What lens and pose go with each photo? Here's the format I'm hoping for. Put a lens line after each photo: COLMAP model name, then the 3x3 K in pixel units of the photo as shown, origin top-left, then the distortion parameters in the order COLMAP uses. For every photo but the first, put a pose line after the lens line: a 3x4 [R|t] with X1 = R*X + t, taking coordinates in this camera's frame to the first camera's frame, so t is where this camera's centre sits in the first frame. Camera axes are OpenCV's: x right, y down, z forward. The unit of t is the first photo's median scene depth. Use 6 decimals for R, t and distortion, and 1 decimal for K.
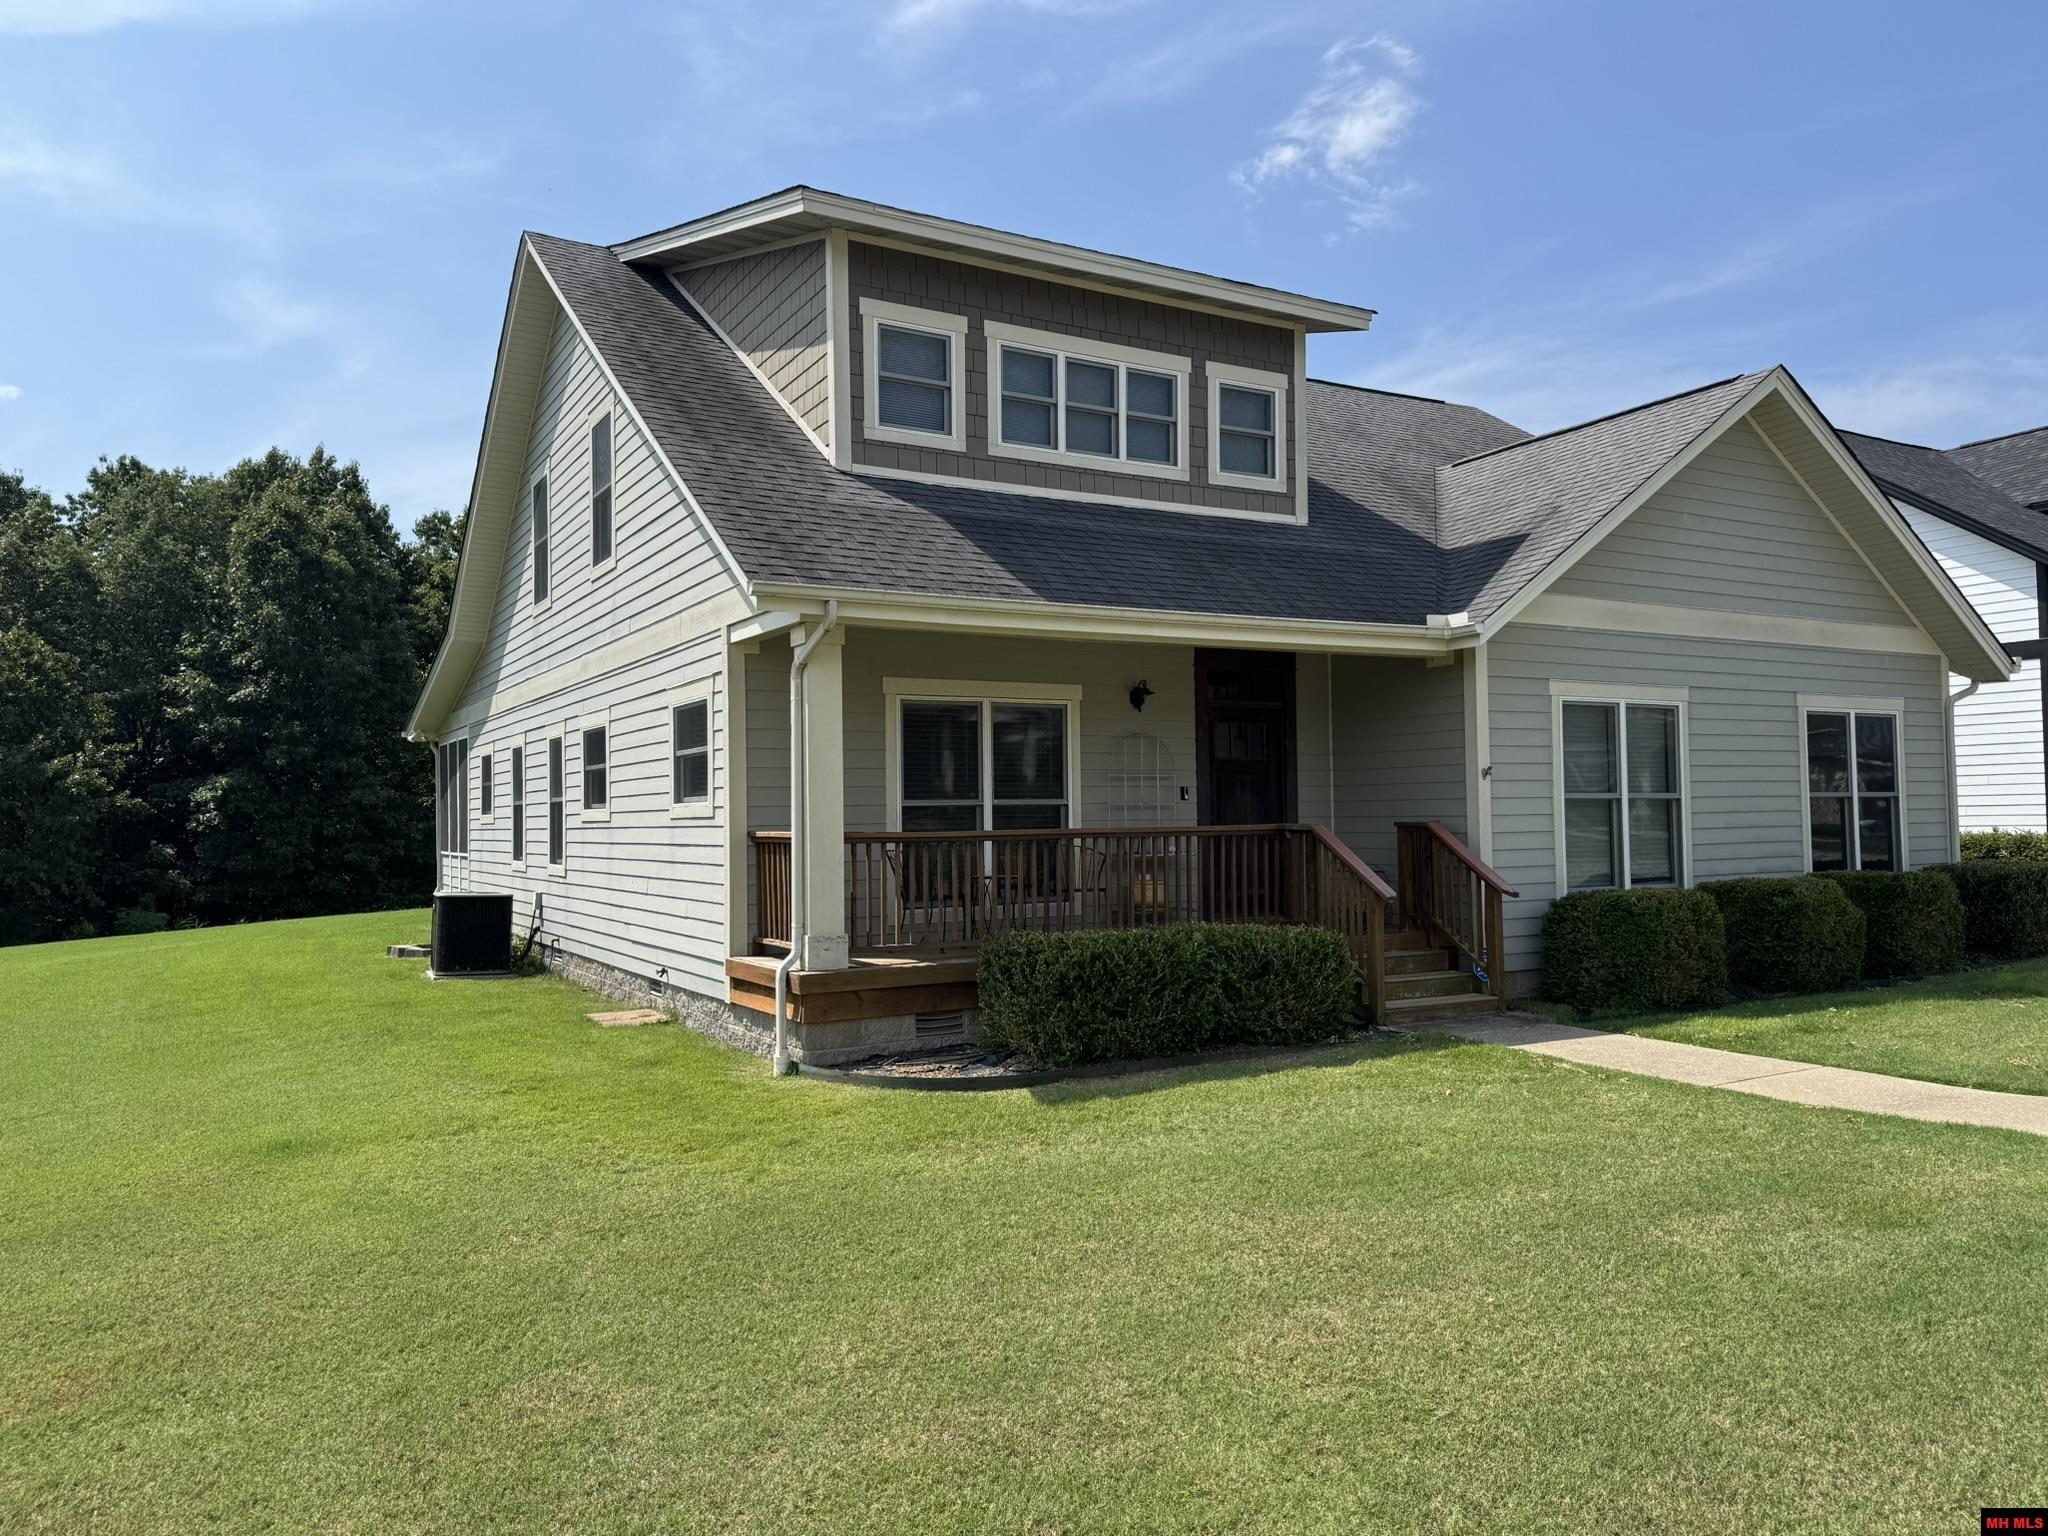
lens RADIAL K [[1420.2, 0, 1015.8], [0, 1420.2, 776.7], [0, 0, 1]] dist [0.110607, -0.132790]
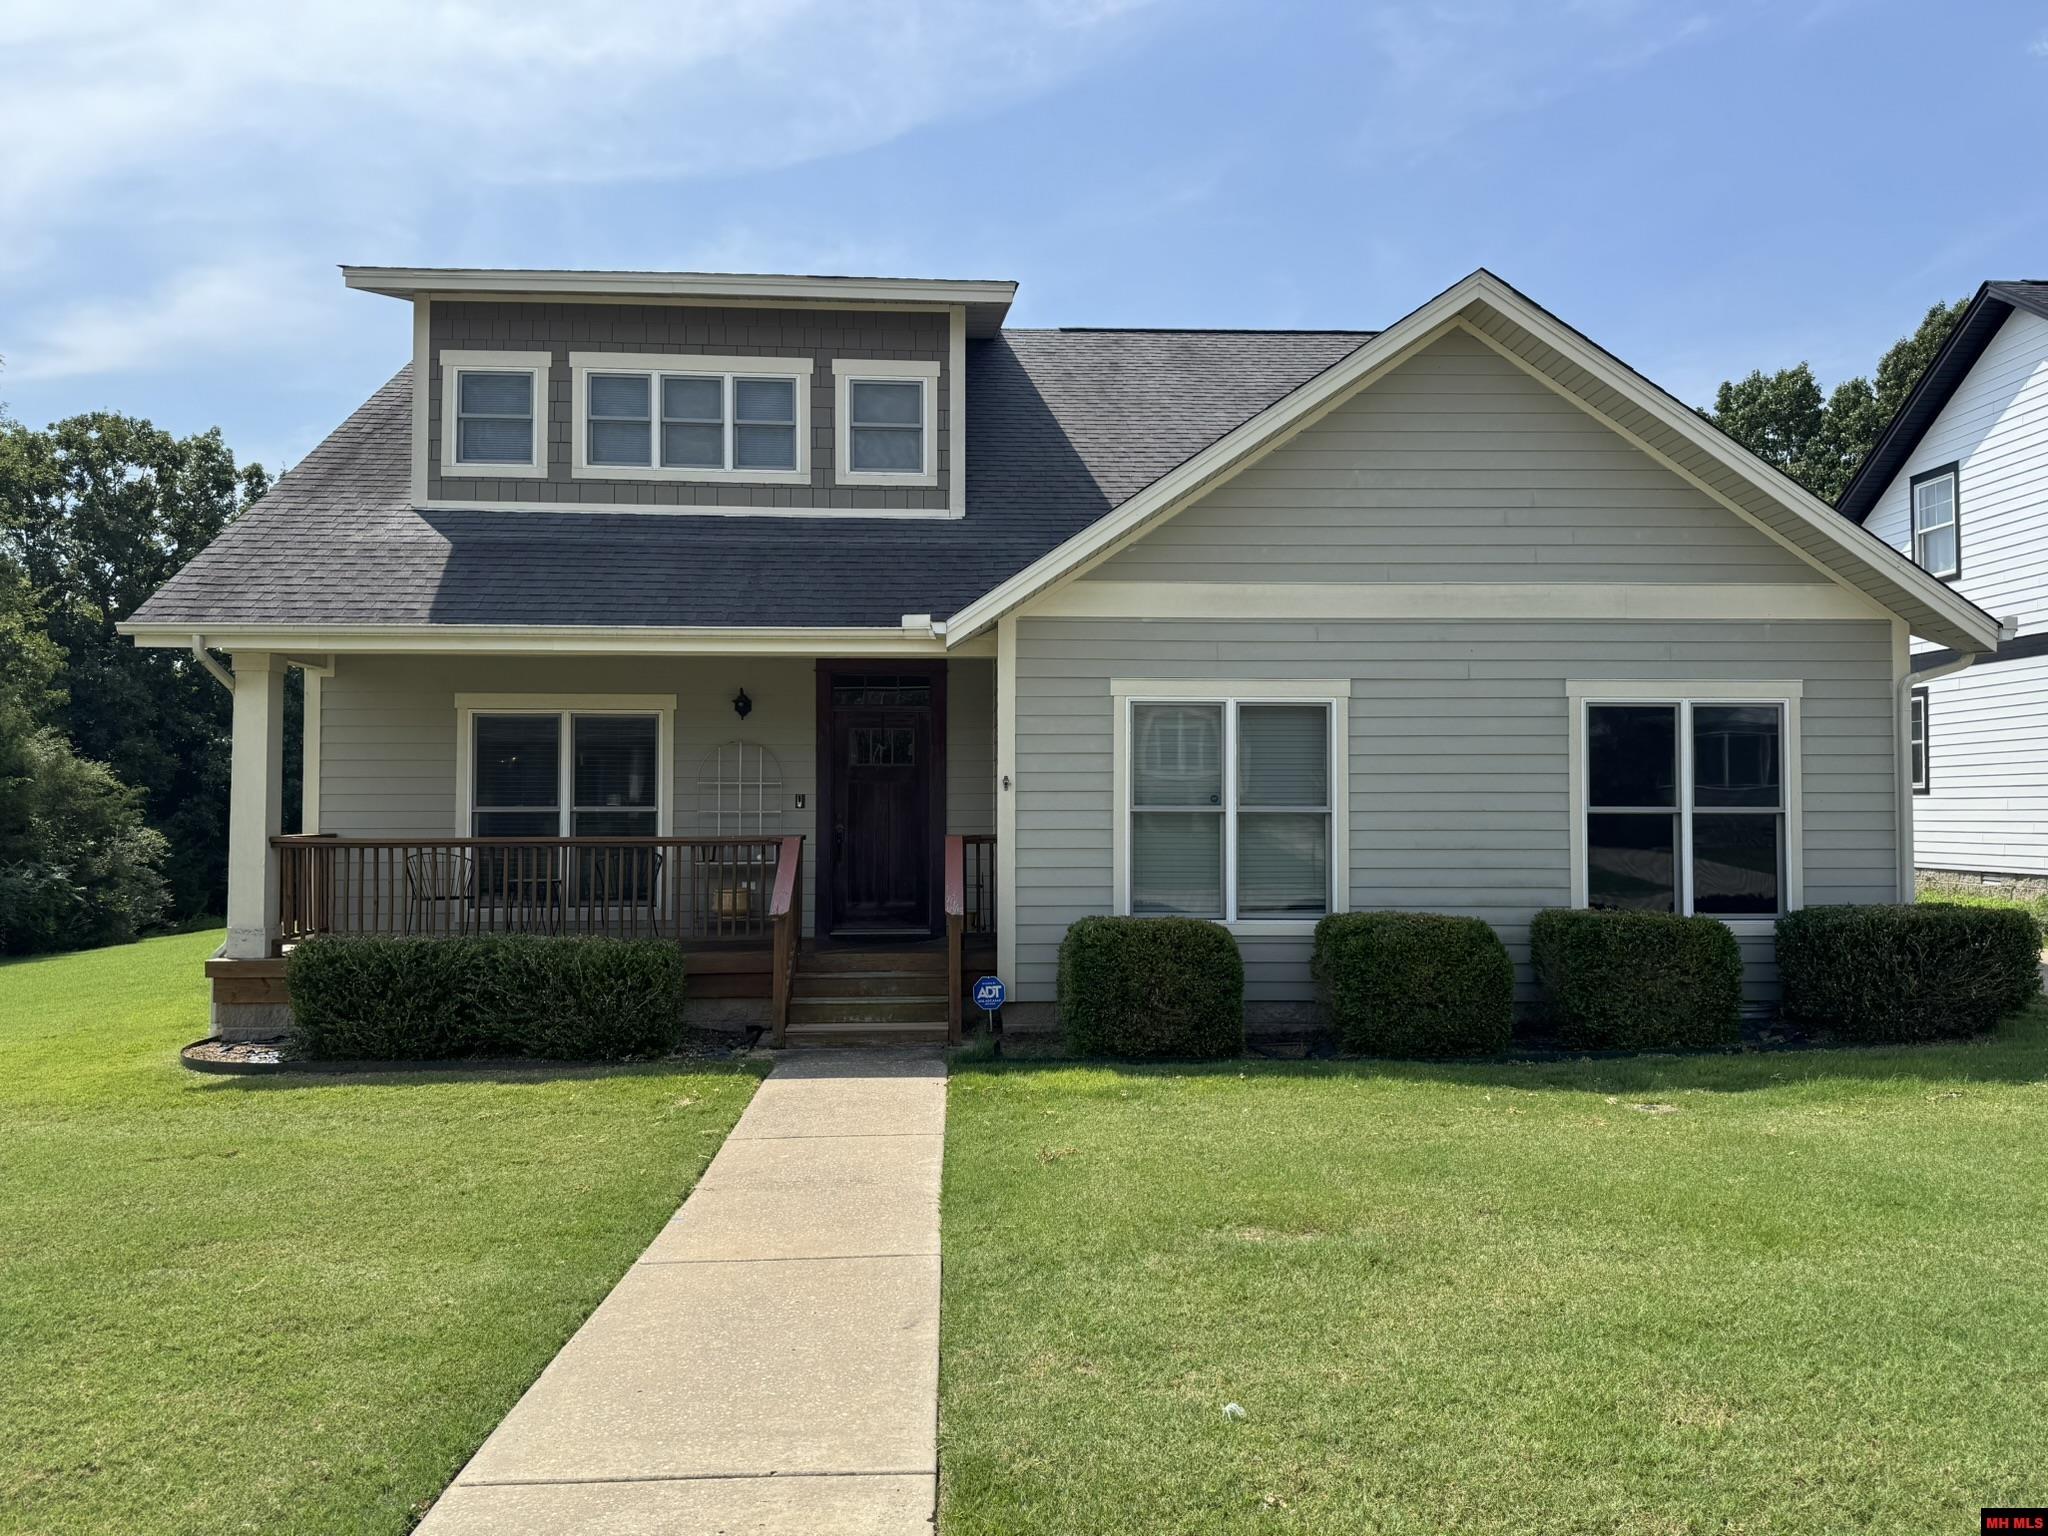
lens RADIAL K [[1420.2, 0, 1015.8], [0, 1420.2, 776.7], [0, 0, 1]] dist [0.110607, -0.132790]
pose [[0.894063, -0.000470, -0.447942, 0.697612], [-0.000547, 0.999998, -0.002142, -0.003885], [0.447942, 0.002160, 0.894060, 0.188766]]
